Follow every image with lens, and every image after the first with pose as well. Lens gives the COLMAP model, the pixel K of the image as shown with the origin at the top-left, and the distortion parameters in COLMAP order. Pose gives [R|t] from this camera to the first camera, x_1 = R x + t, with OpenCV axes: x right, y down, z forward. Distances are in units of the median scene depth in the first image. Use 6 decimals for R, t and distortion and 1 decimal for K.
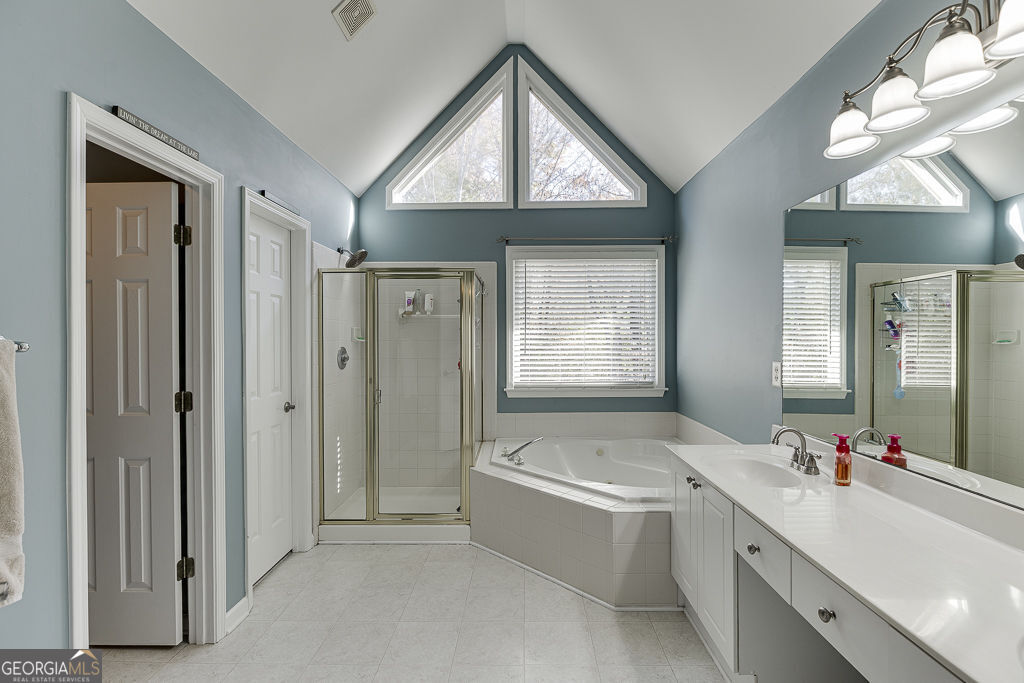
lens RADIAL K [[475.1, 0, 519.4], [0, 475.1, 335.7], [0, 0, 1]] dist [-0.007357, 0.001052]
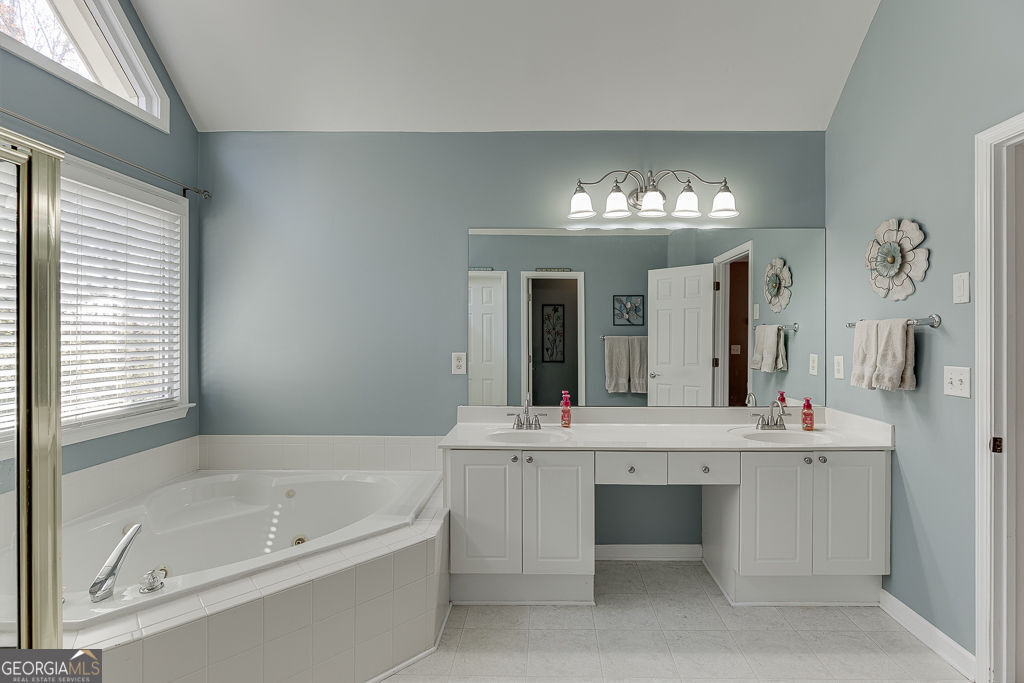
lens RADIAL K [[475.1, 0, 520.4], [0, 475.1, 339.0], [0, 0, 1]] dist [-0.007357, 0.001052]
pose [[0.002087, -0.010475, 0.999943, -0.389976], [-0.002337, 0.999942, 0.010480, 0.005699], [-0.999995, -0.002359, 0.002063, 0.510615]]
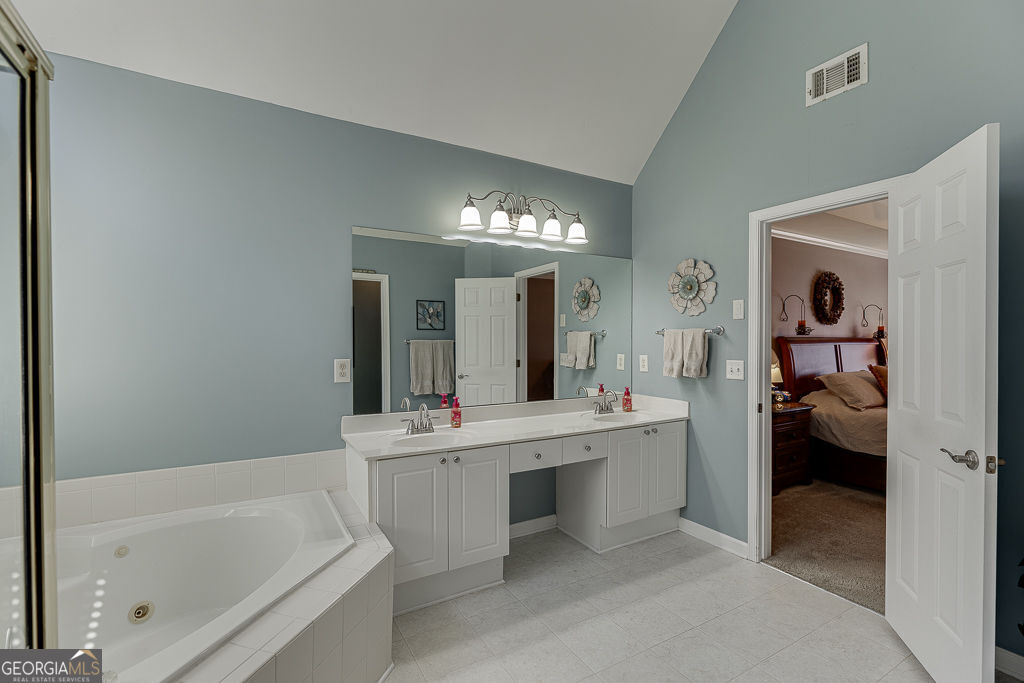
lens RADIAL K [[475.1, 0, 510.7], [0, 475.1, 347.3], [0, 0, 1]] dist [-0.007357, 0.001052]
pose [[-0.520907, -0.018422, 0.853414, -0.362240], [-0.002397, 0.999795, 0.020118, 0.003188], [-0.853610, 0.008434, -0.520845, 0.754918]]
